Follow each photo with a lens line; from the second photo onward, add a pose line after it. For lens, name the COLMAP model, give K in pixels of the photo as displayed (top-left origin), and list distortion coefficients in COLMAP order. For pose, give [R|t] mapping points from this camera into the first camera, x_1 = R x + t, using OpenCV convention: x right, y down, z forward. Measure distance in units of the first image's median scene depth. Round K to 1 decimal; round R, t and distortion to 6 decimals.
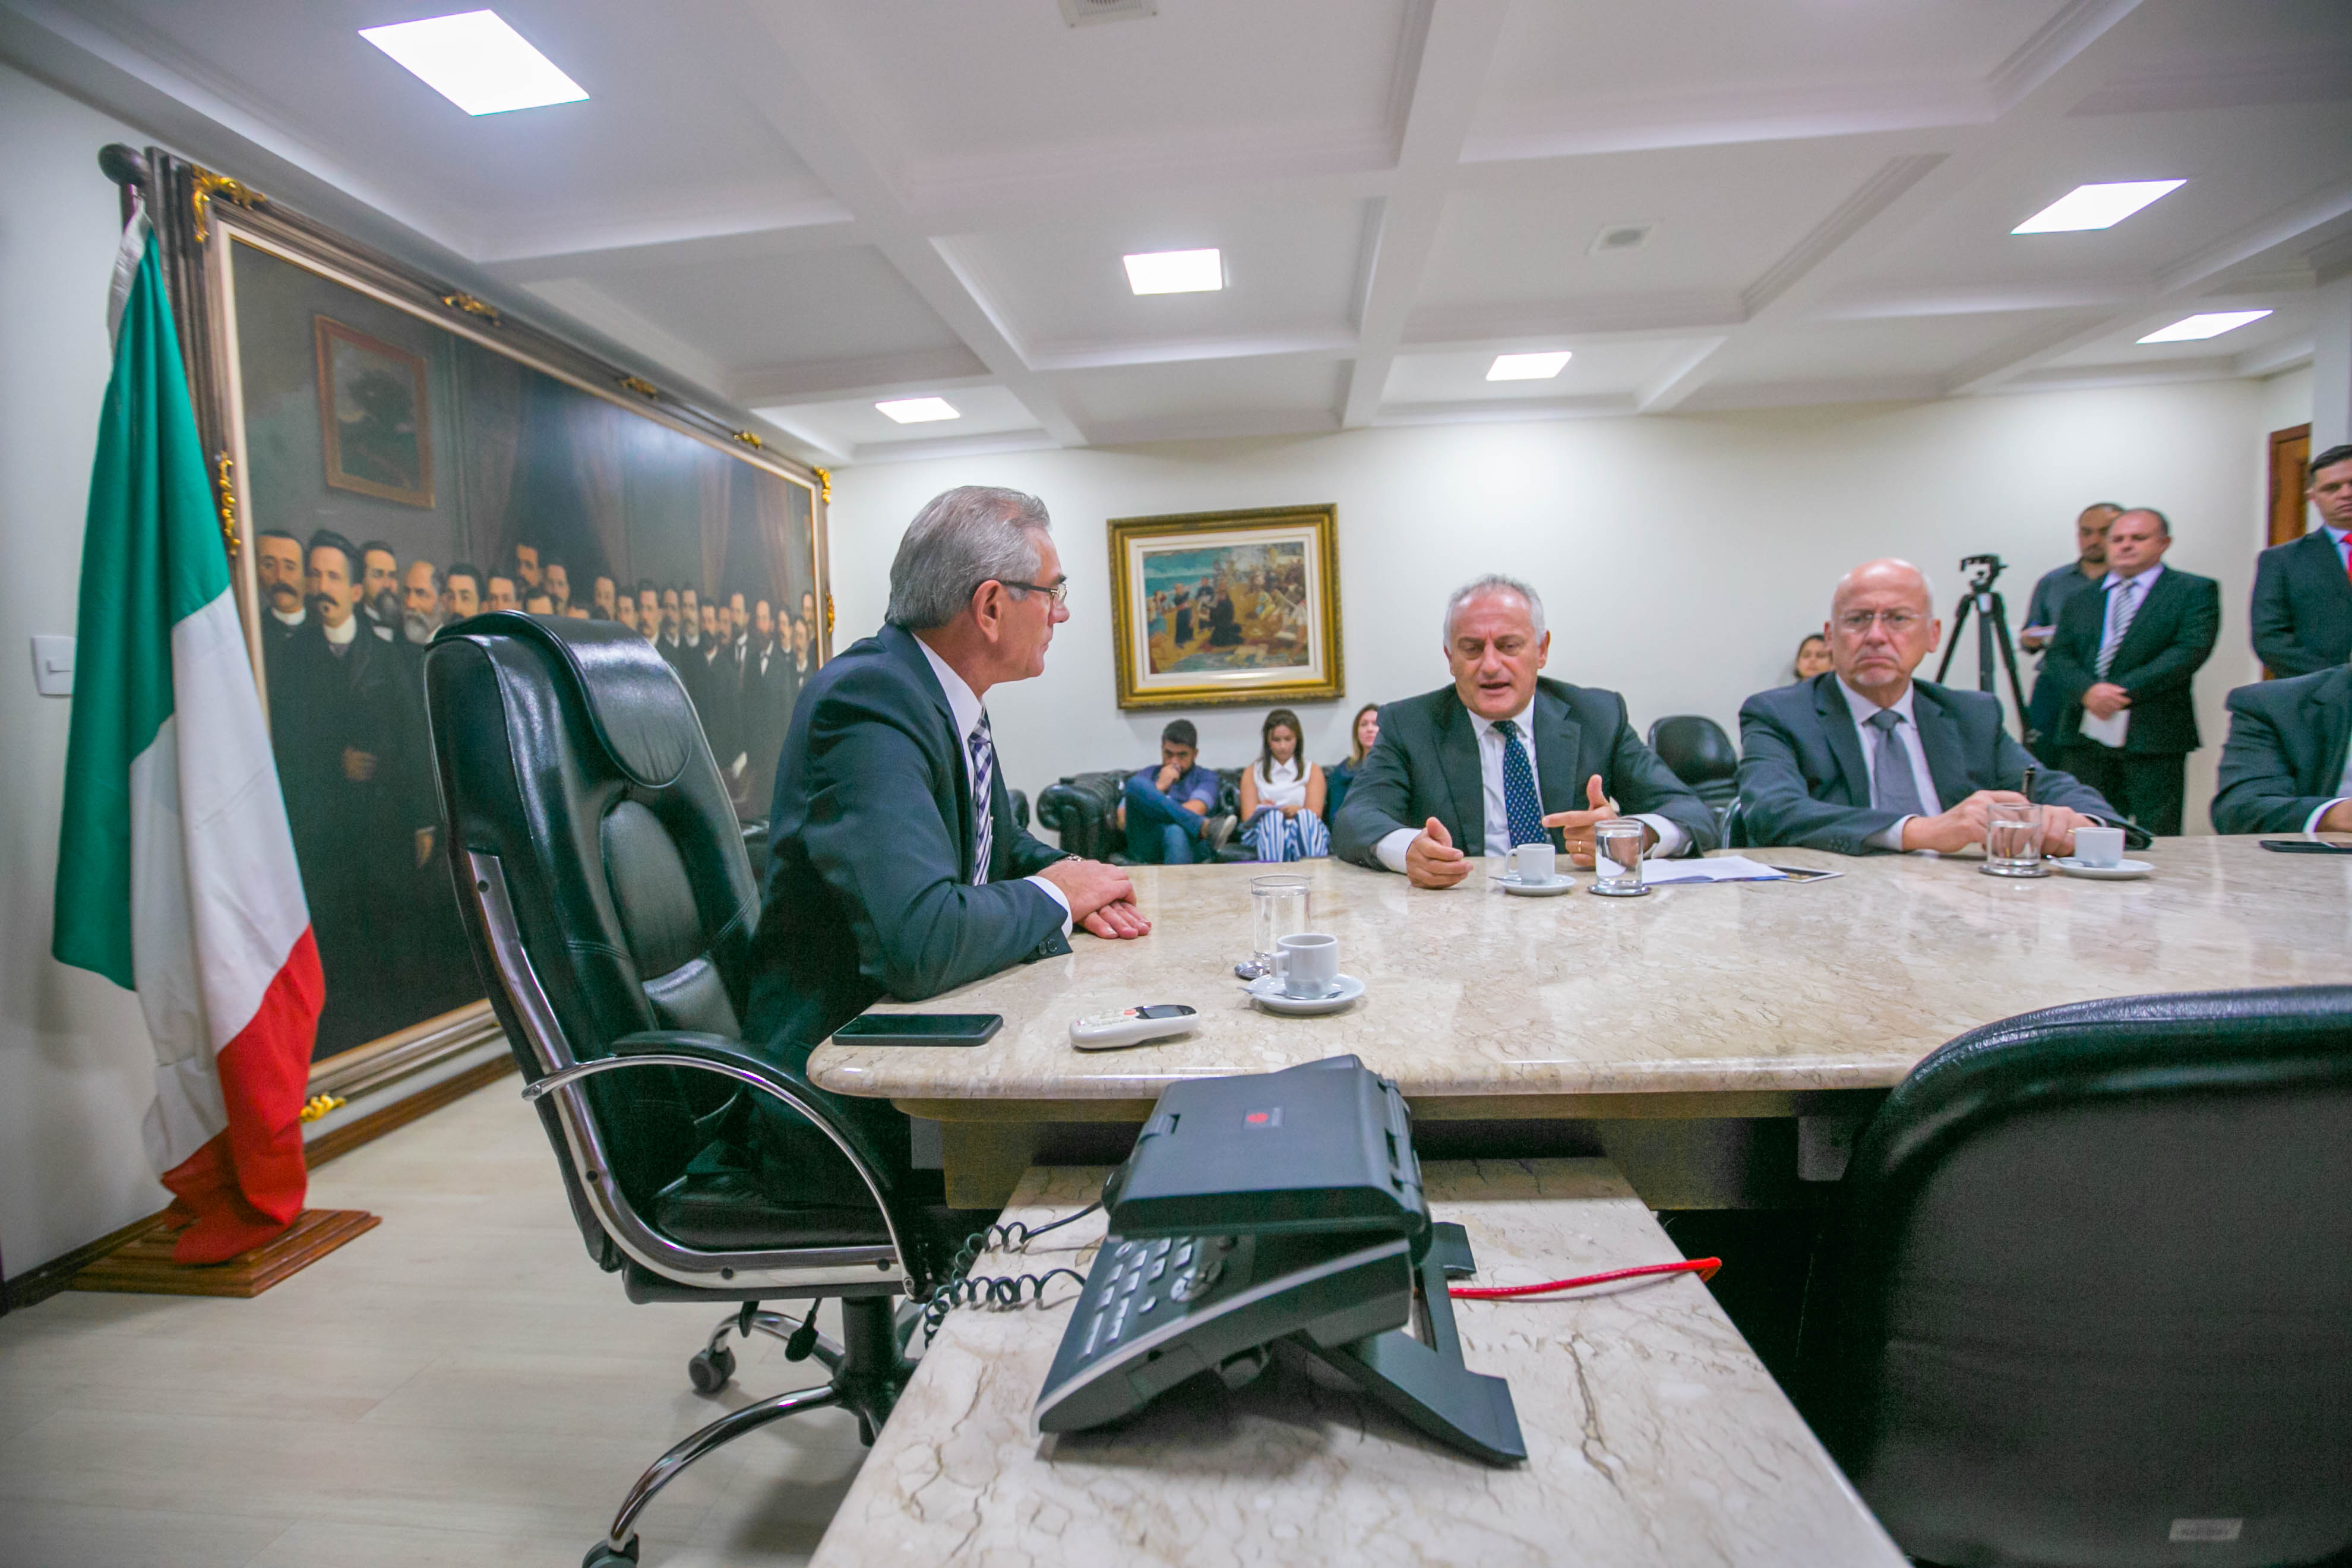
lens RADIAL K [[1078.7, 0, 1170.7], [0, 1078.7, 782.6], [0, 0, 1]] dist [-0.031829, 0.011919]
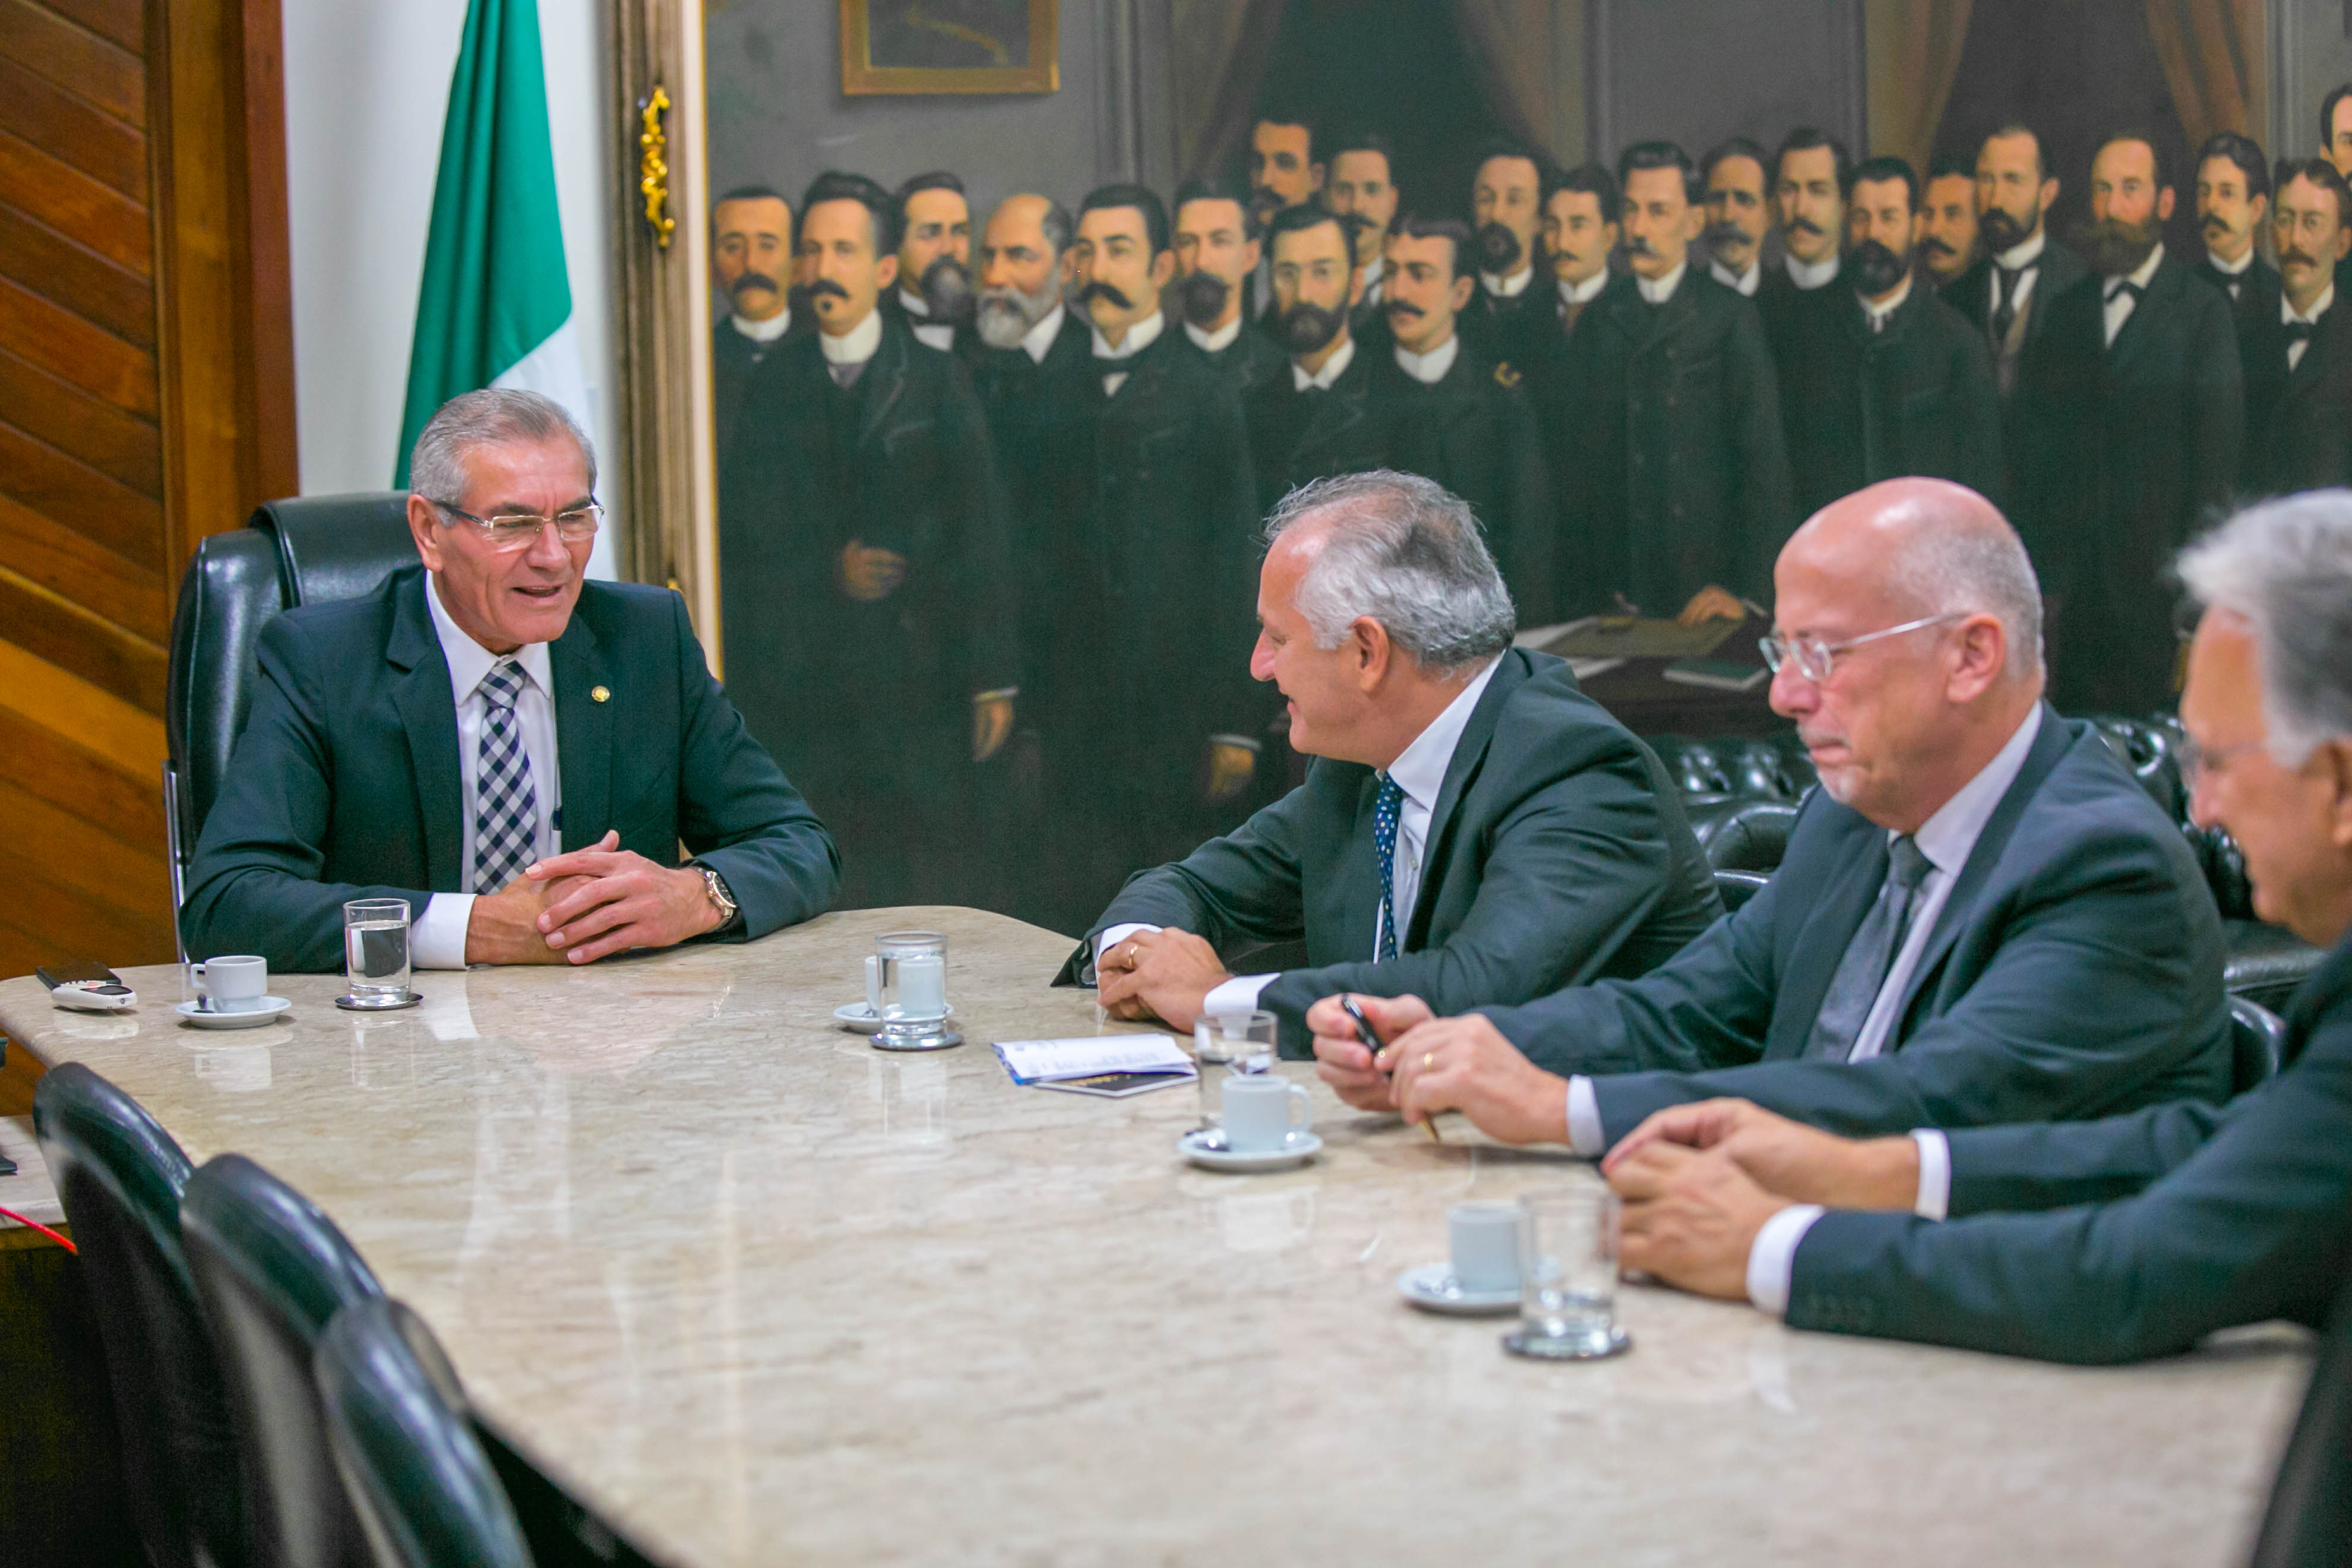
lens RADIAL K [[5070.8, 0, 1163.8], [0, 5070.8, 802.2], [0, 0, 1]] dist [-0.299713, 0.000000]
pose [[0.478511, 0.146744, -0.865733, 1.467084], [-0.063736, 0.989141, 0.132434, -0.229621], [0.875765, -0.008192, 0.482668, -0.155966]]
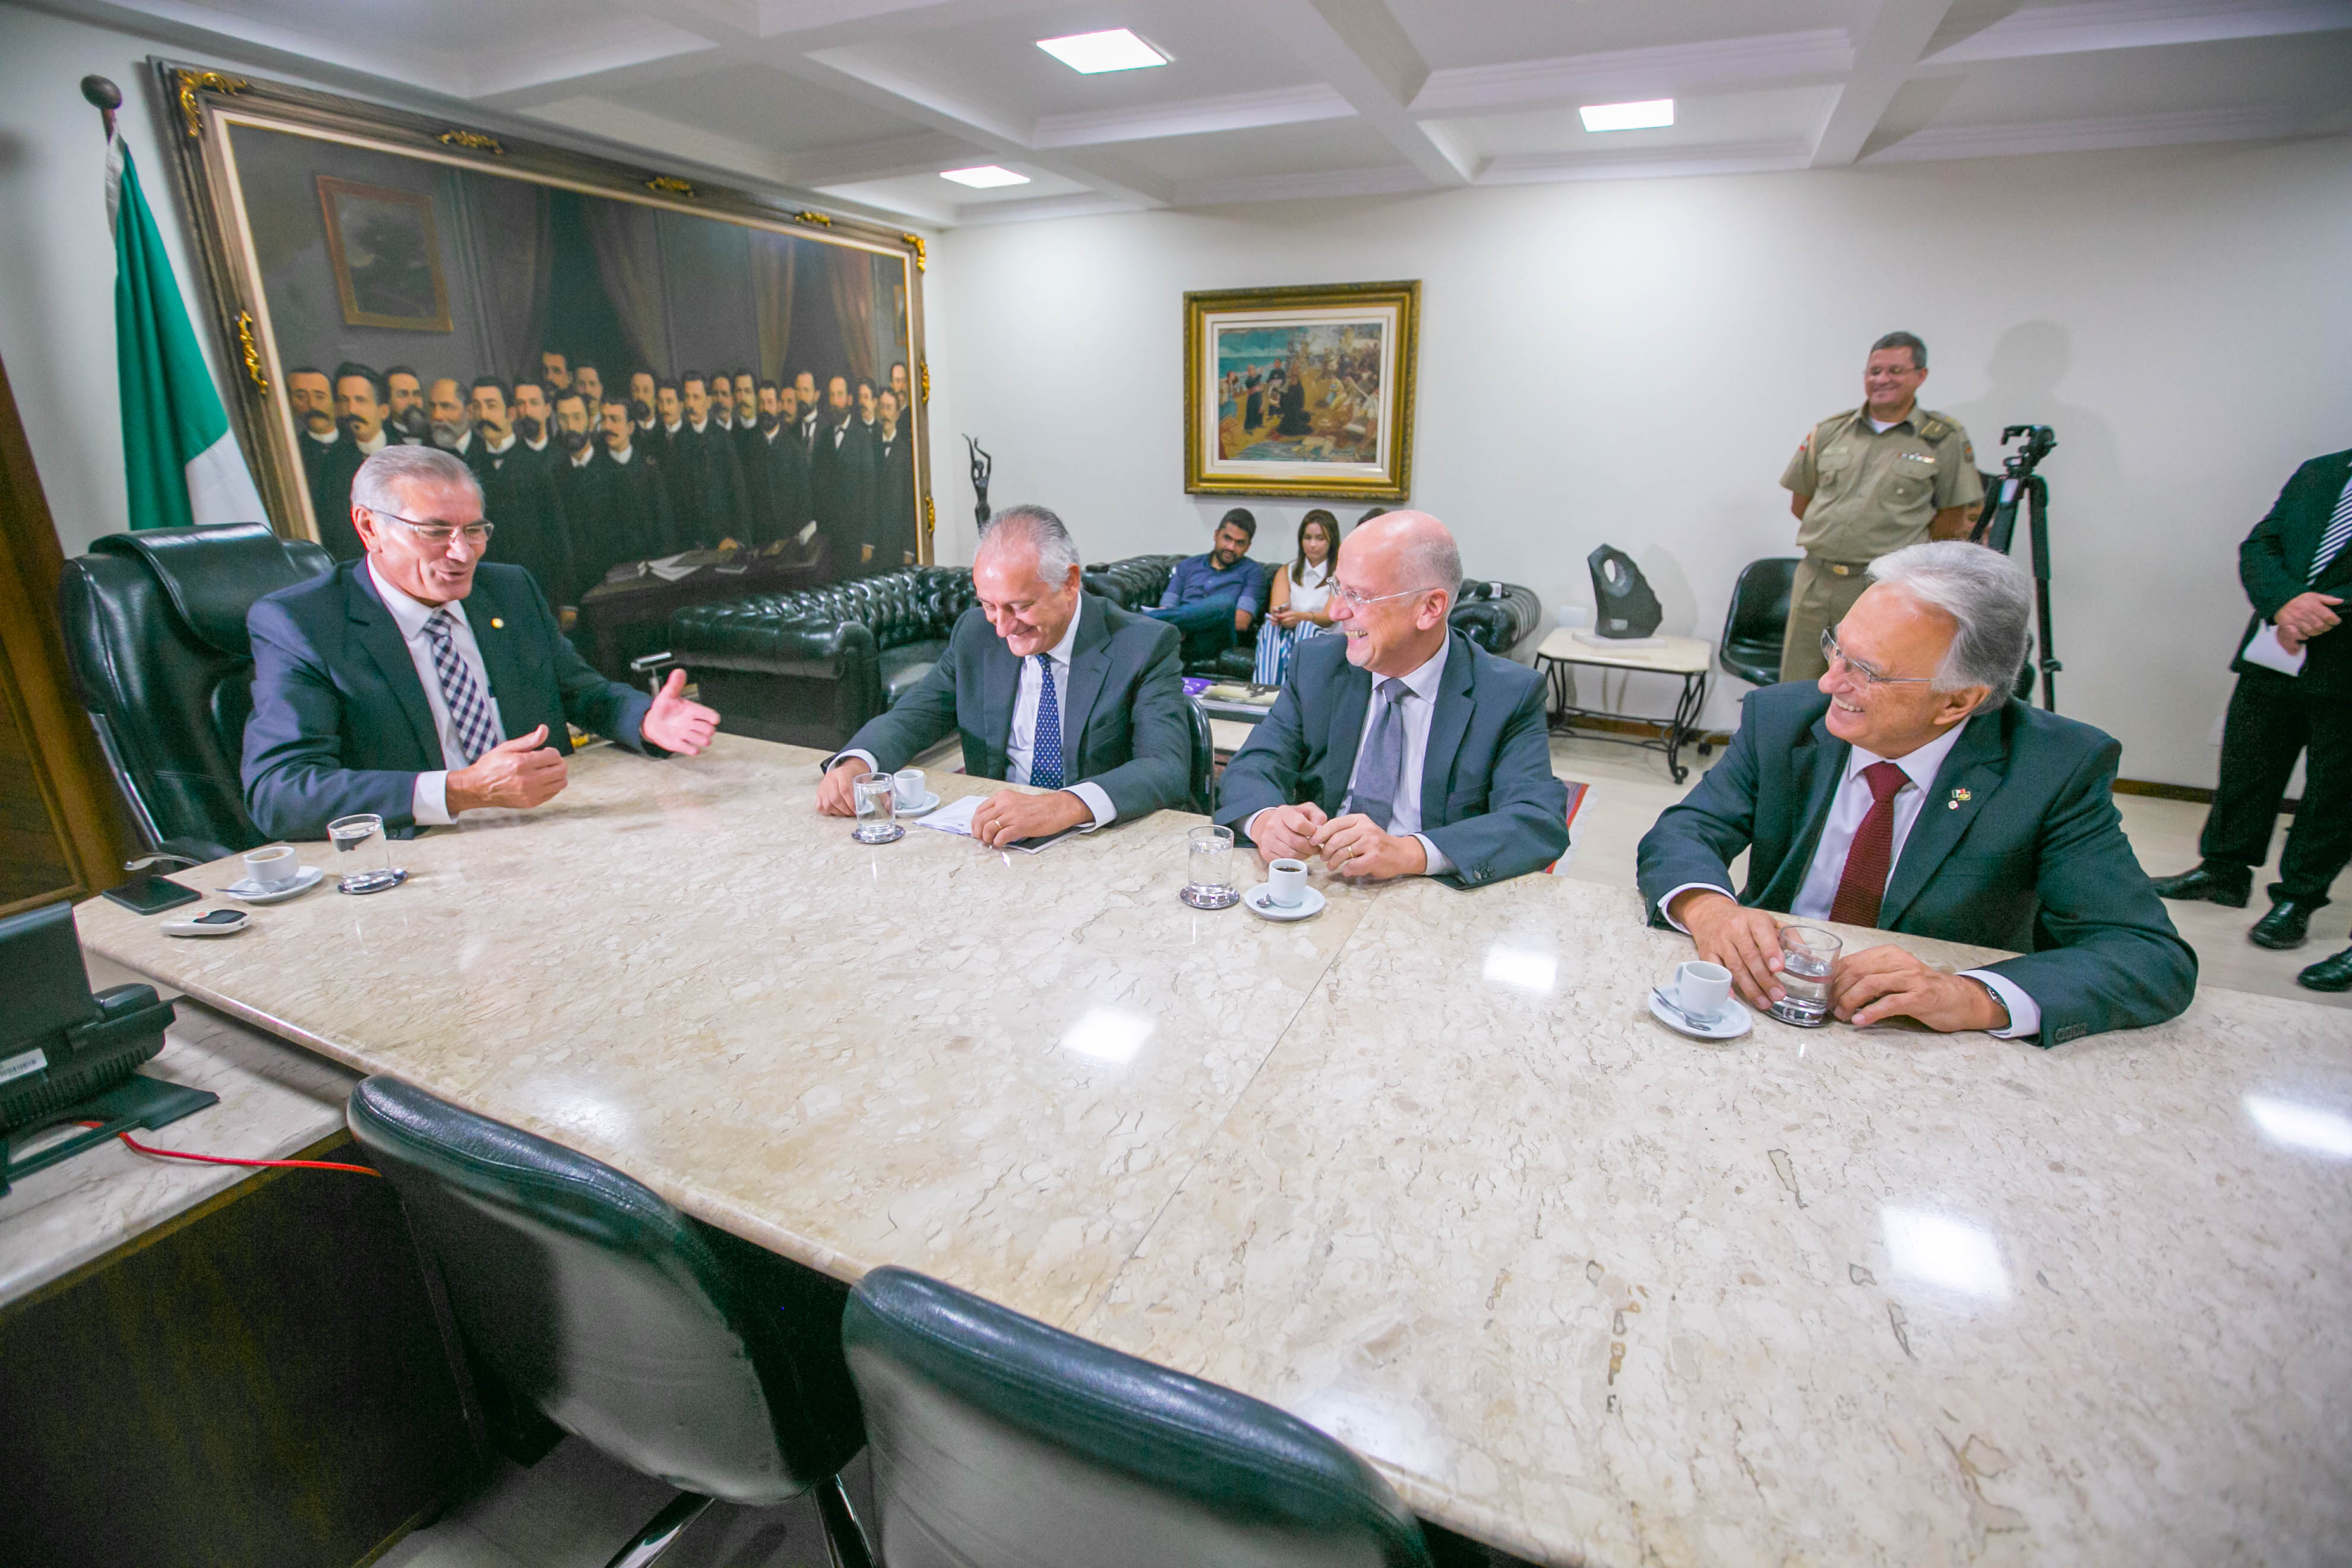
lens RADIAL K [[1078.7, 0, 1168.9], [0, 1078.7, 777.5], [0, 0, 1]] dist [-0.031829, 0.011919]
pose [[0.942789, 0.154228, -0.295571, 0.487148], [-0.073640, 0.961002, 0.266557, -0.143365], [0.325155, -0.229542, 0.917379, 0.034026]]
